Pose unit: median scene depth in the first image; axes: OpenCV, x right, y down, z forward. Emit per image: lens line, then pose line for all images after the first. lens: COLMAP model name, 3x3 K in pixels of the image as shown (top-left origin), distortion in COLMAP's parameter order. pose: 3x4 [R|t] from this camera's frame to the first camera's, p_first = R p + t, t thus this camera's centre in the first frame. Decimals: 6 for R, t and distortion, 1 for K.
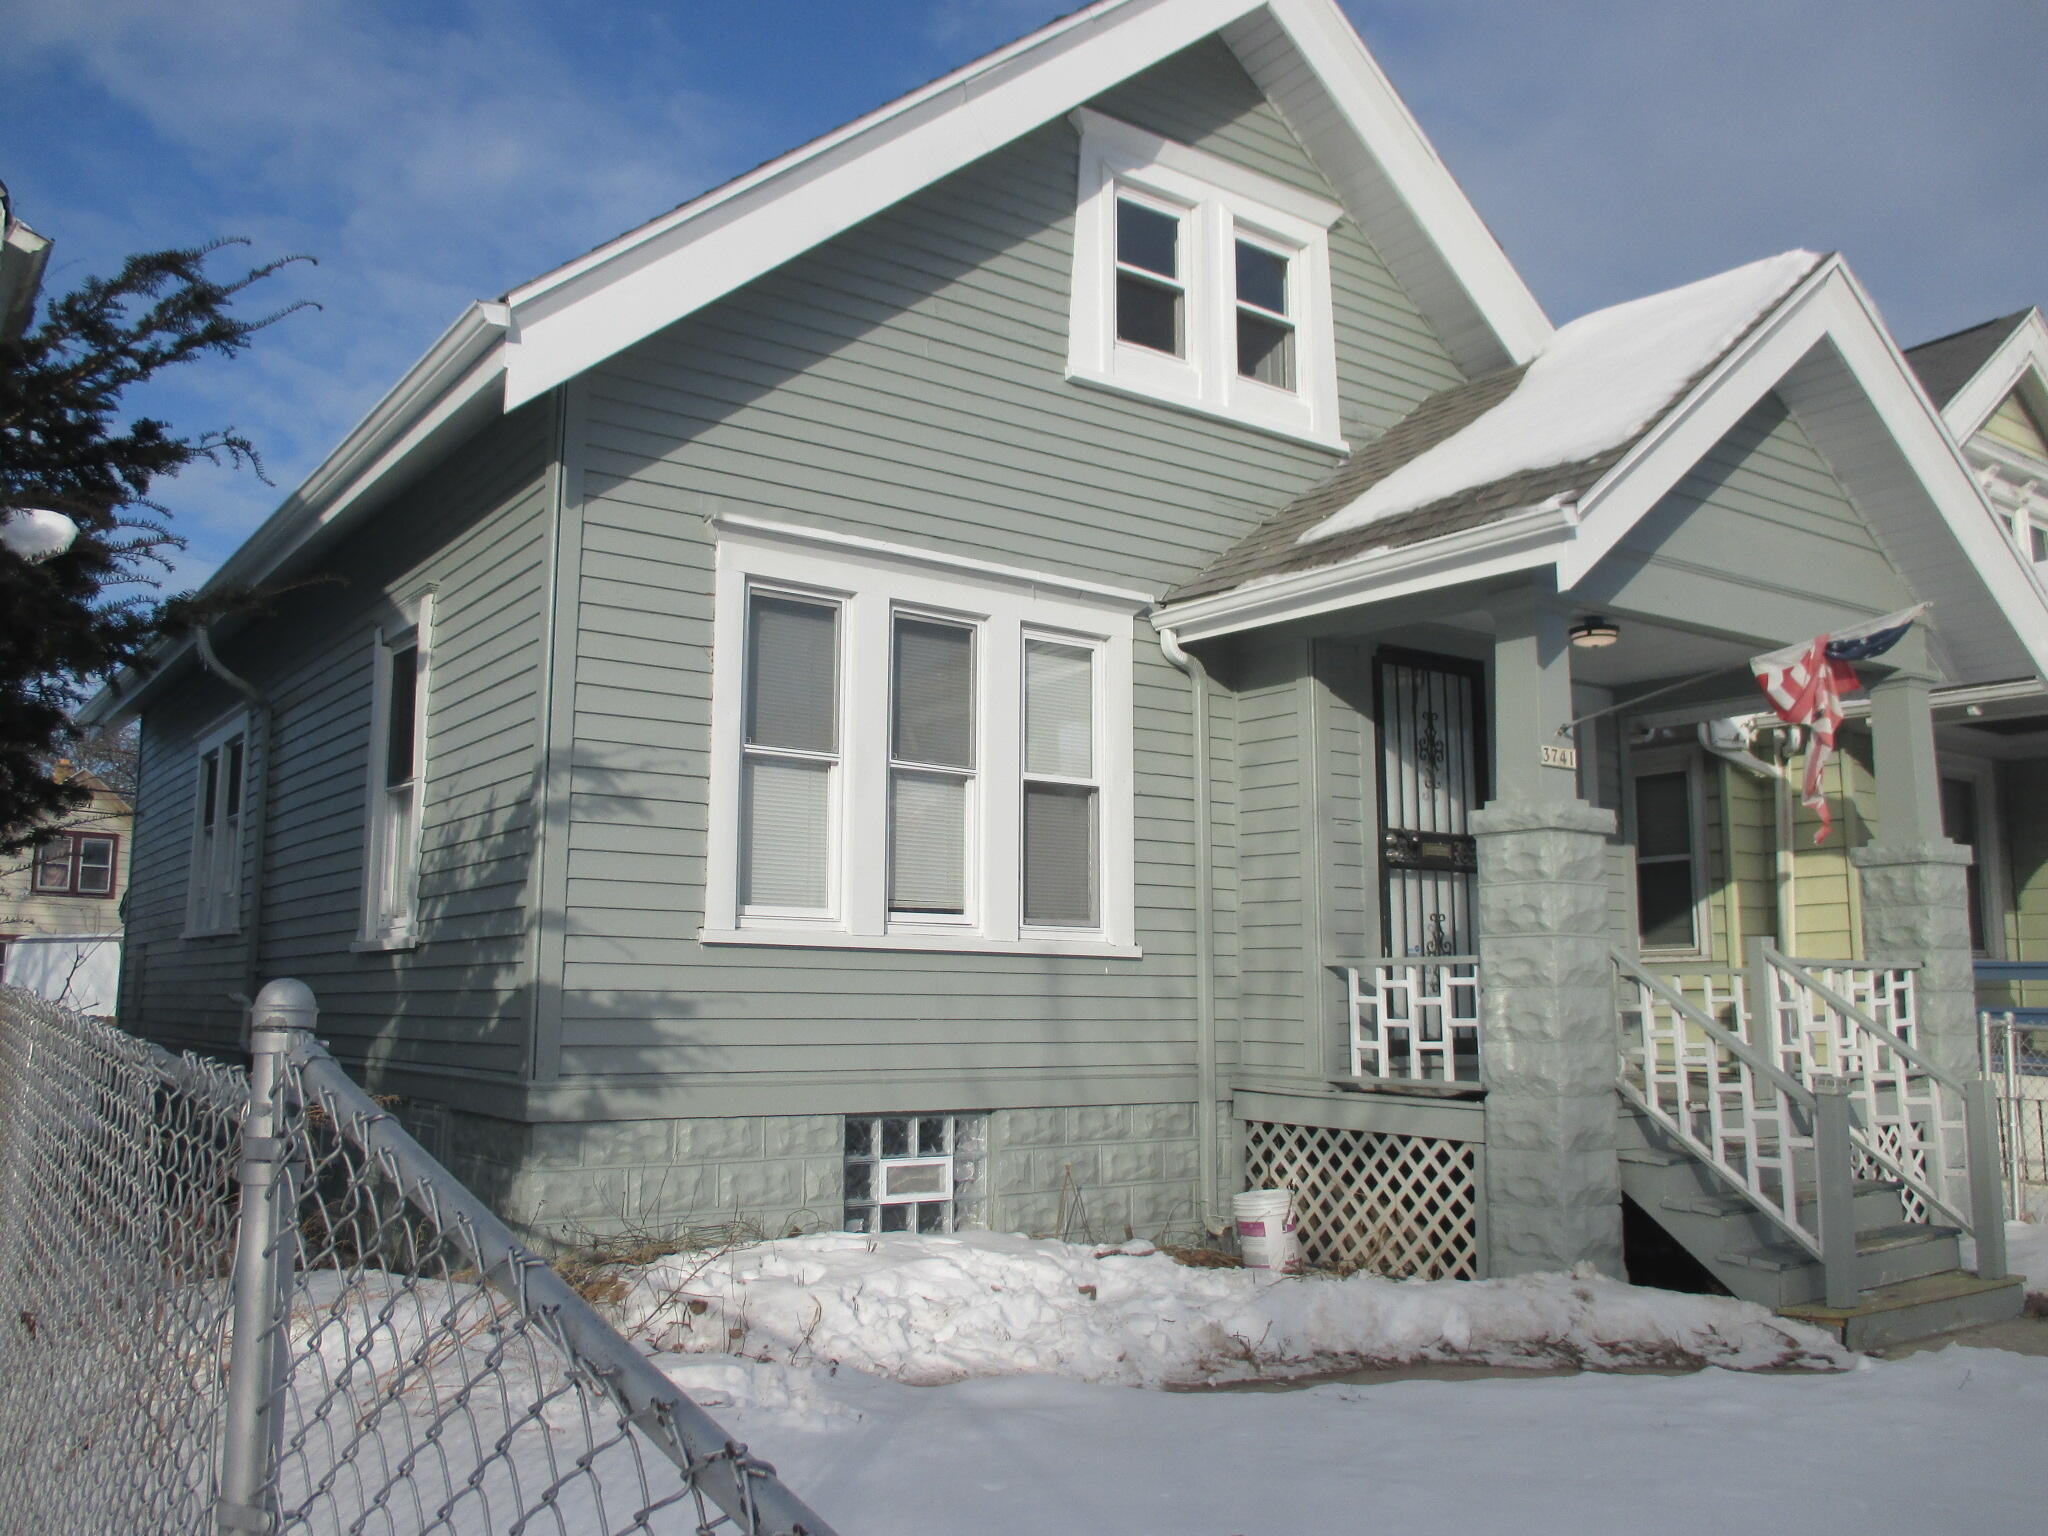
lens RADIAL K [[1692.9, 0, 1020.1], [0, 1692.9, 745.9], [0, 0, 1]] dist [-0.051972, 0.022618]
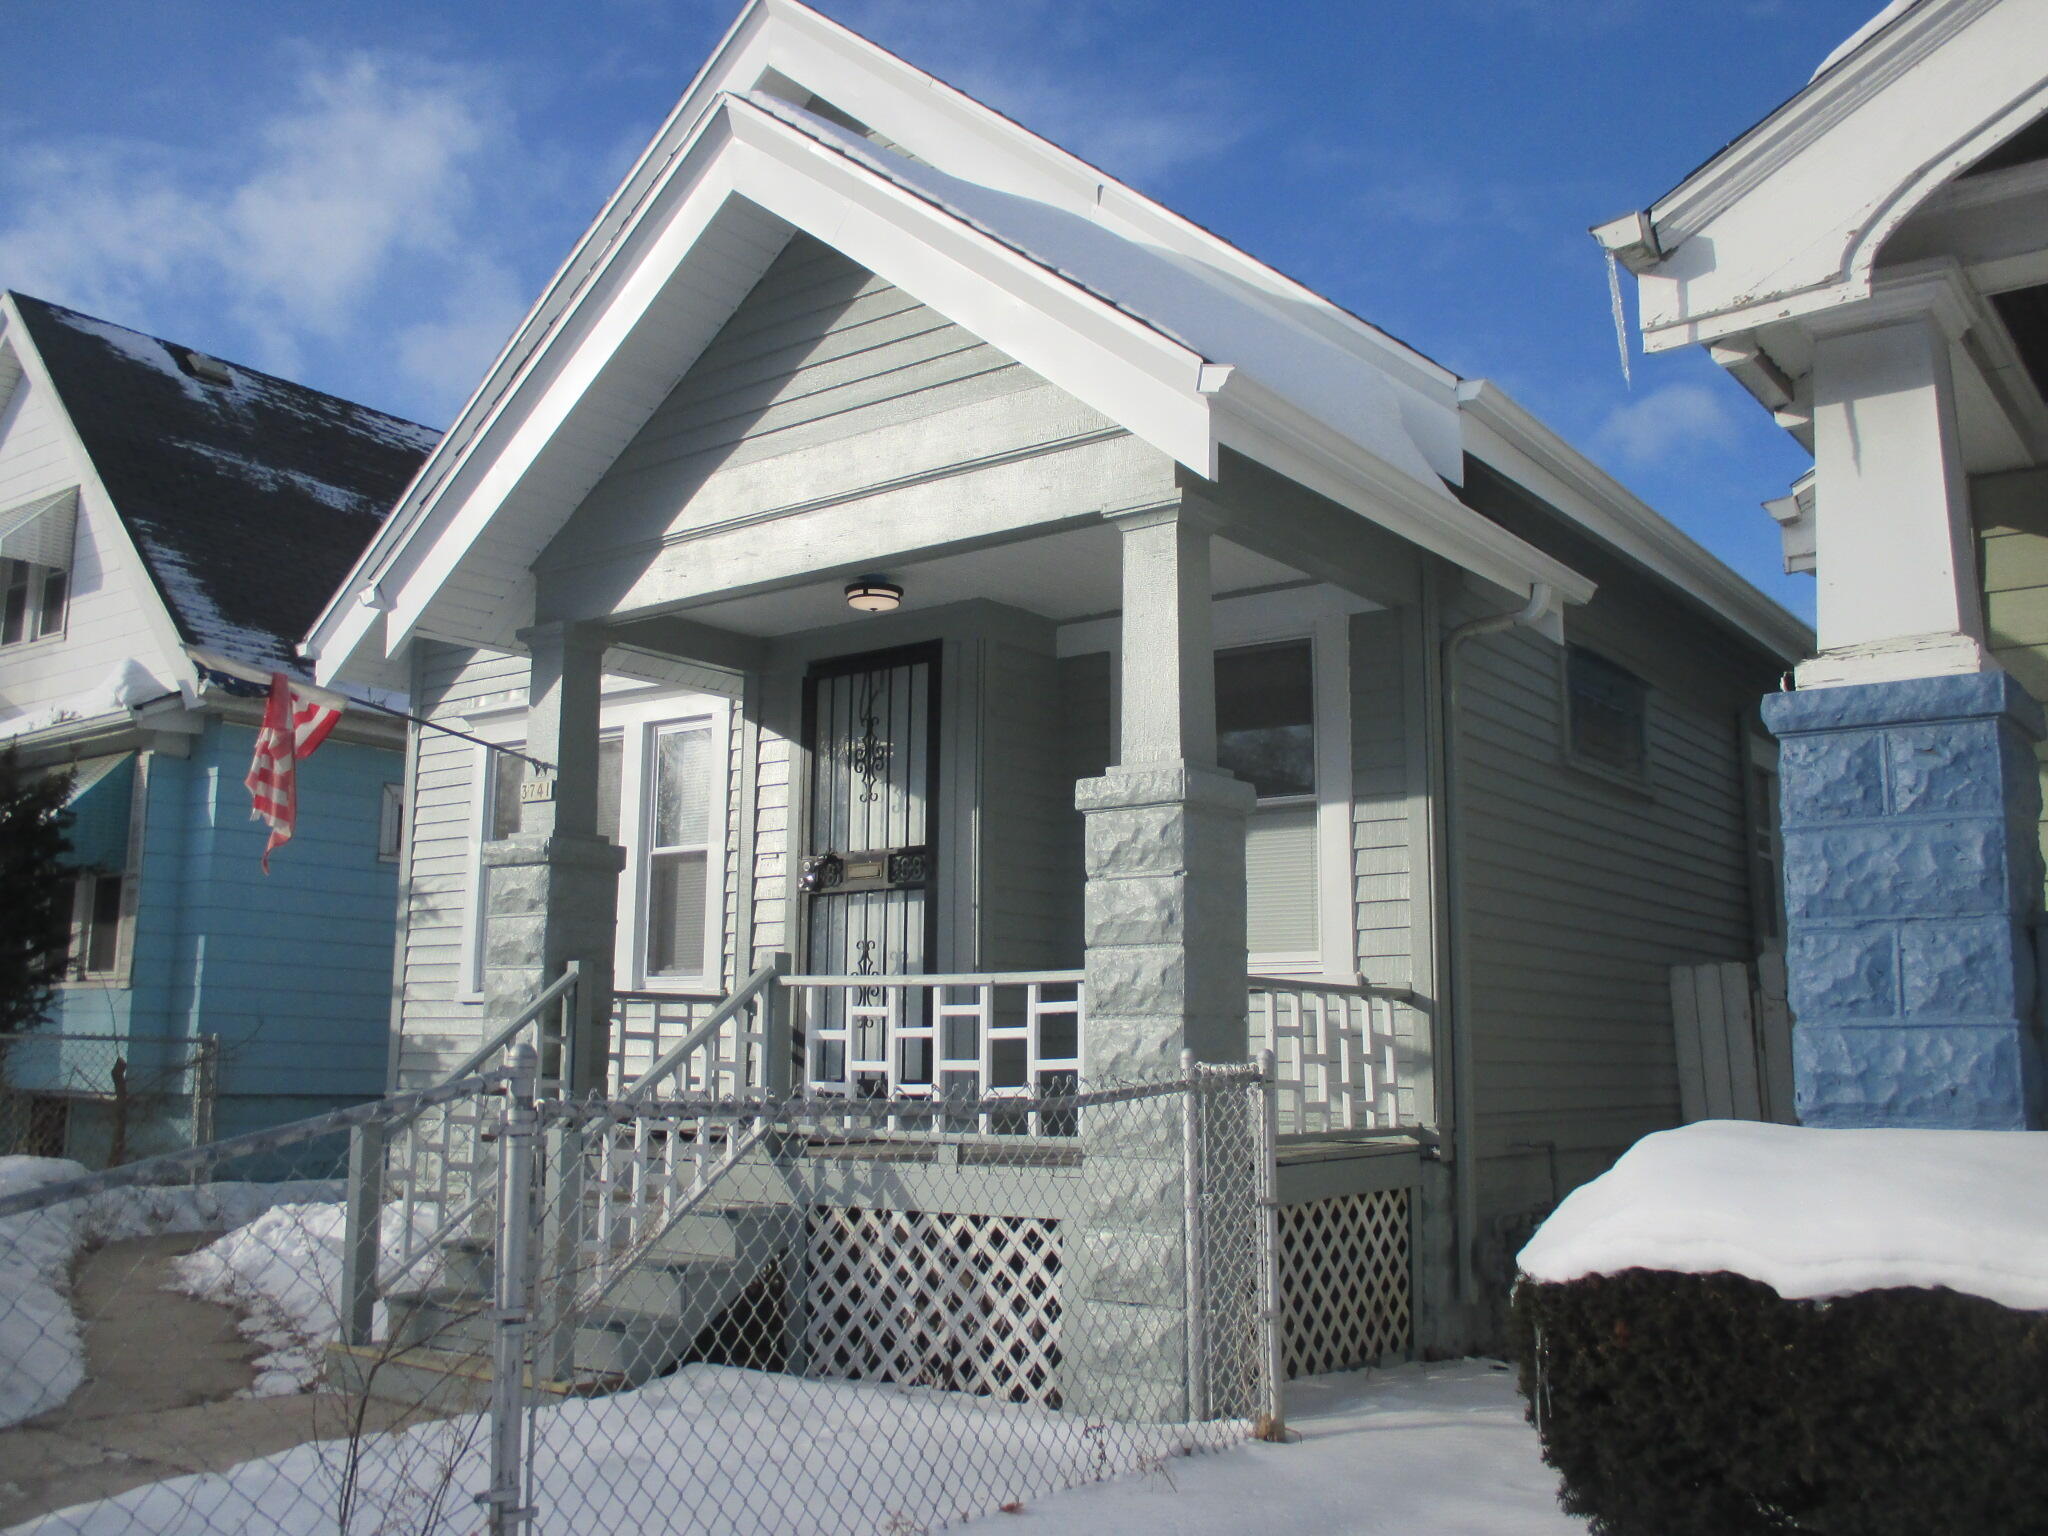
lens RADIAL K [[1837.3, 0, 1089.1], [0, 1837.3, 741.2], [0, 0, 1]] dist [-0.040990, -0.011599]
pose [[0.337941, -0.162262, -0.927075, 1.333368], [0.141390, 0.982600, -0.120440, 0.142450], [0.930486, -0.090377, 0.355003, 0.846532]]
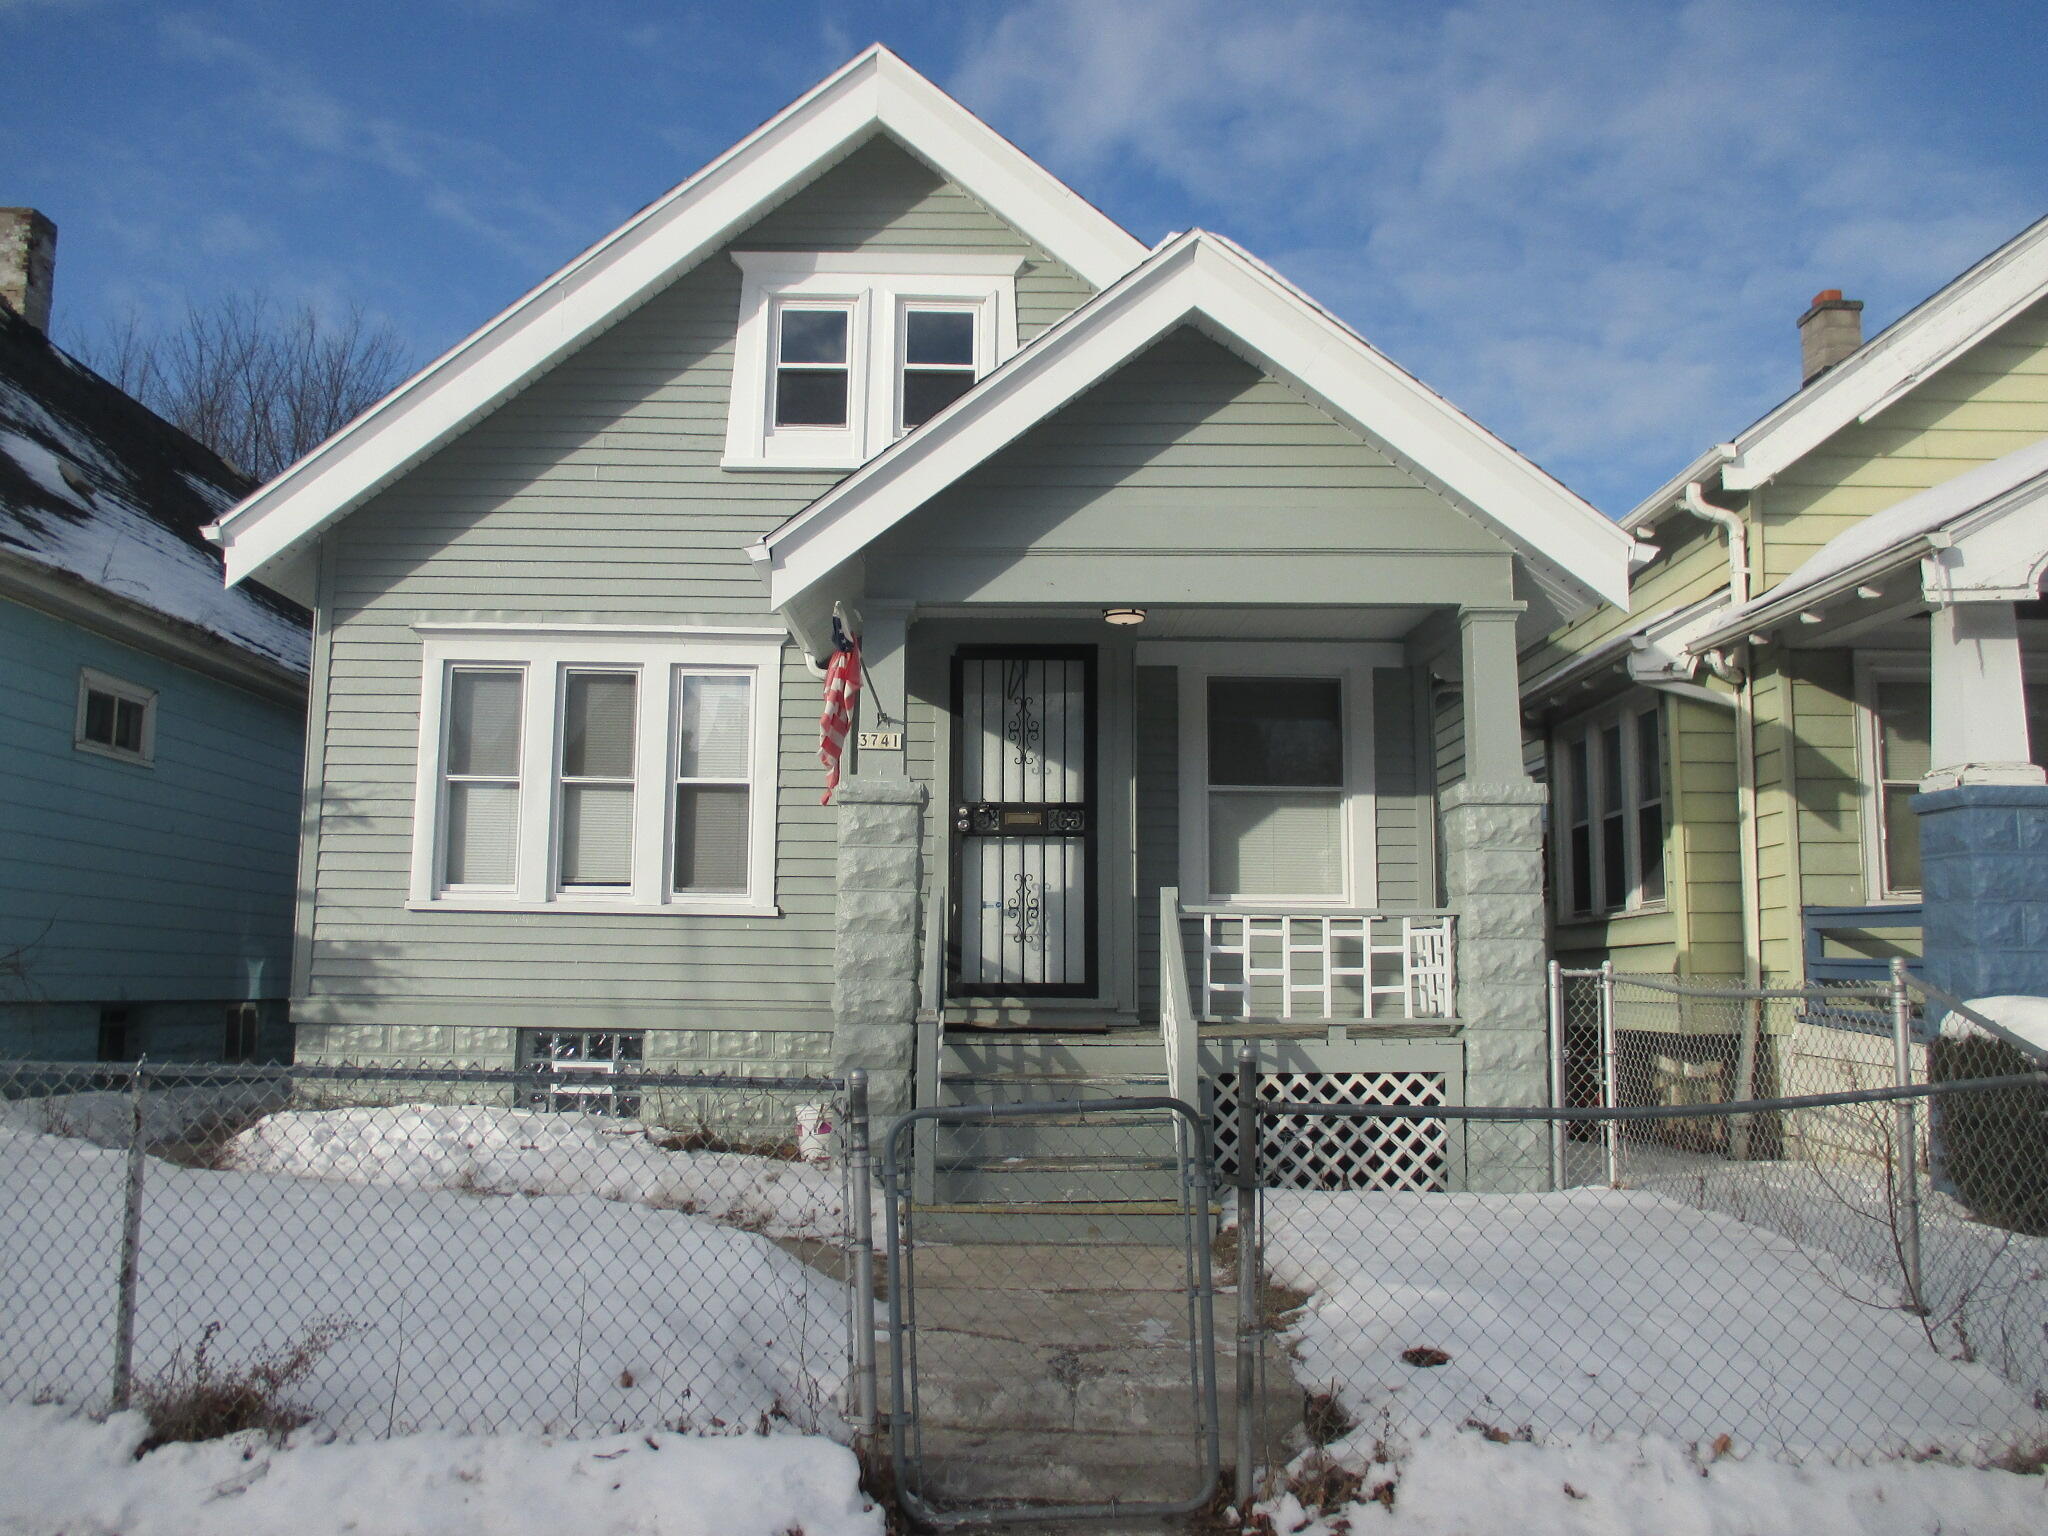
lens RADIAL K [[1692.9, 0, 1014.6], [0, 1692.9, 726.0], [0, 0, 1]] dist [-0.051972, 0.022618]
pose [[0.820580, -0.082060, -0.565610, 0.984614], [0.081603, 0.996322, -0.026160, 0.032186], [0.565676, -0.024689, 0.824258, 0.061994]]
